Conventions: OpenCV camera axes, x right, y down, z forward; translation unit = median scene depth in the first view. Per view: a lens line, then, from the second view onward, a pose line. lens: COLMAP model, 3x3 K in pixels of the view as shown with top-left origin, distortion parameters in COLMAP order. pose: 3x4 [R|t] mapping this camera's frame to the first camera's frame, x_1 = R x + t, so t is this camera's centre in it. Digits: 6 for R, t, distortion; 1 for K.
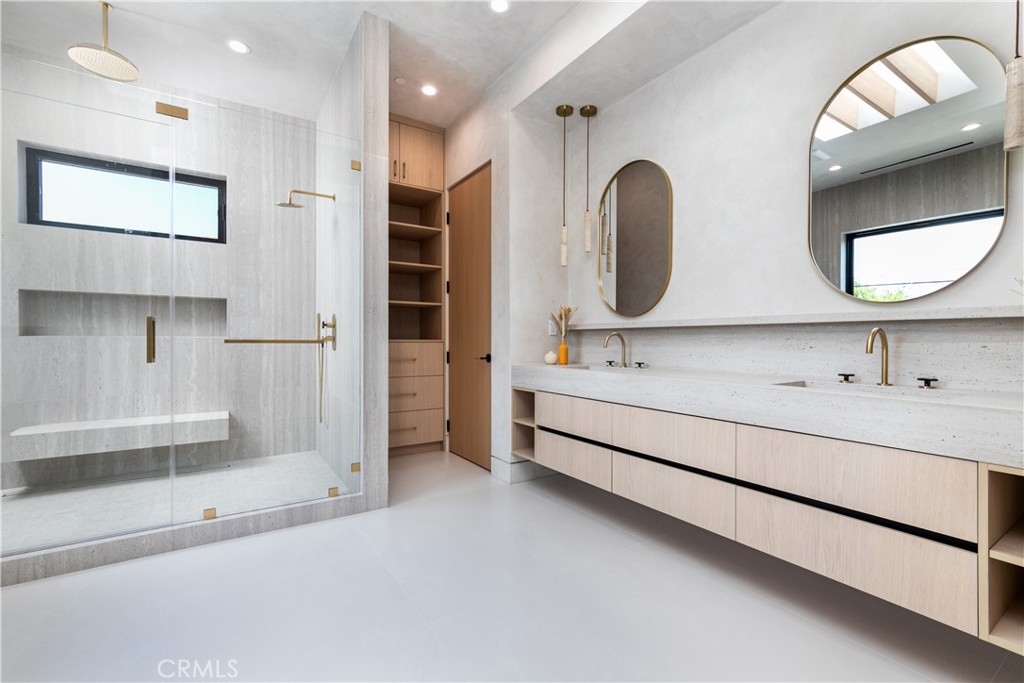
lens RADIAL K [[443.5, 0, 512.0], [0, 443.5, 341.5], [0, 0, 1]] dist [-0.000515, -0.000132]
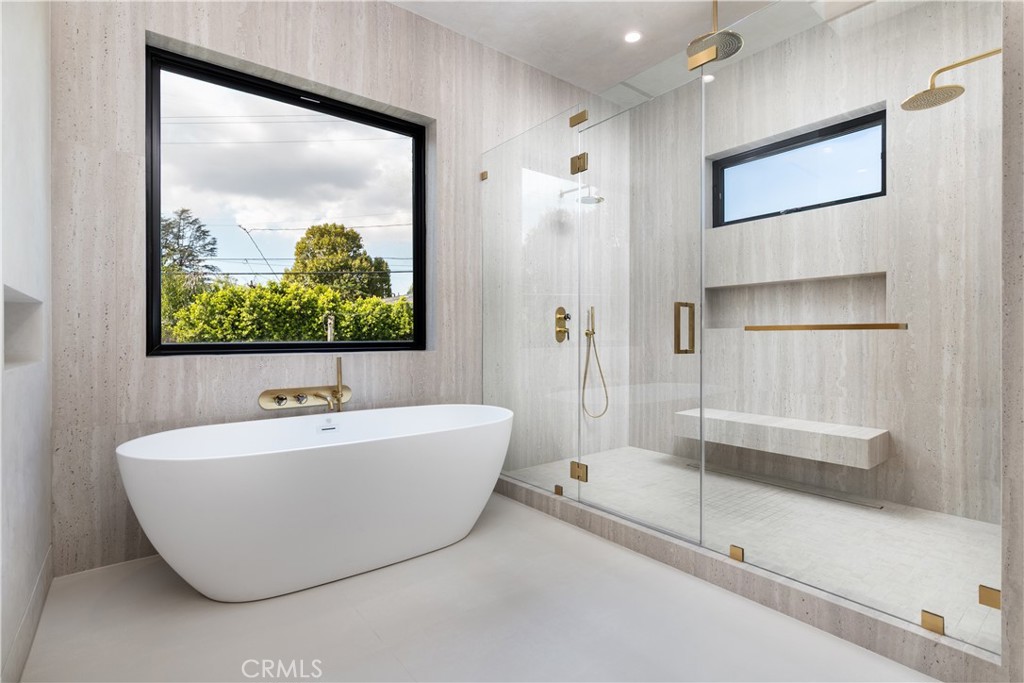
lens RADIAL K [[481.5, 0, 512.0], [0, 481.5, 341.5], [0, 0, 1]] dist [-0.026939, 0.000714]
pose [[0.067897, 0.005608, -0.997677, 0.079021], [0.000559, 0.999984, 0.005659, 0.011591], [0.997692, -0.000942, 0.067893, 0.387799]]
